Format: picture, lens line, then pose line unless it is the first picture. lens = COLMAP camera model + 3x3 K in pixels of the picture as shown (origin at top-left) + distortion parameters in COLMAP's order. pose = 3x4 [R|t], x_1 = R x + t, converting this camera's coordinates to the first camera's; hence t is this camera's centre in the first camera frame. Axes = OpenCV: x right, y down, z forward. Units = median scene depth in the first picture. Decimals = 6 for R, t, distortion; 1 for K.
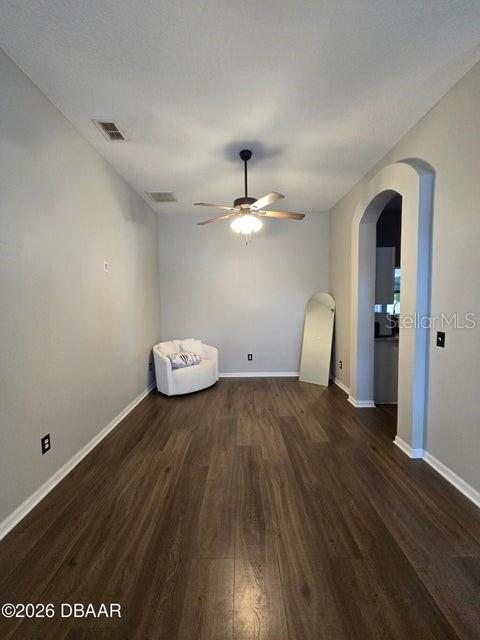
lens RADIAL K [[260.5, 0, 240.0], [0, 260.5, 320.0], [0, 0, 1]] dist [-0.000156, -0.000509]
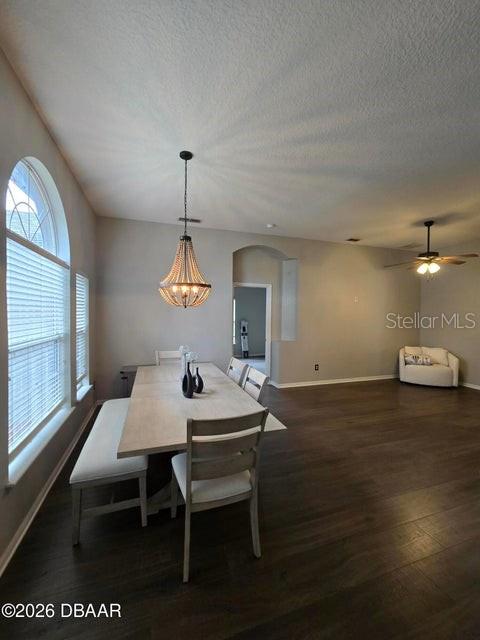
lens RADIAL K [[260.5, 0, 240.0], [0, 260.5, 320.0], [0, 0, 1]] dist [-0.000156, -0.000509]
pose [[0.333932, 0.038757, -0.941800, 0.784053], [-0.072724, 0.997235, 0.015252, -0.010844], [0.939787, 0.063399, 0.335828, -0.362870]]
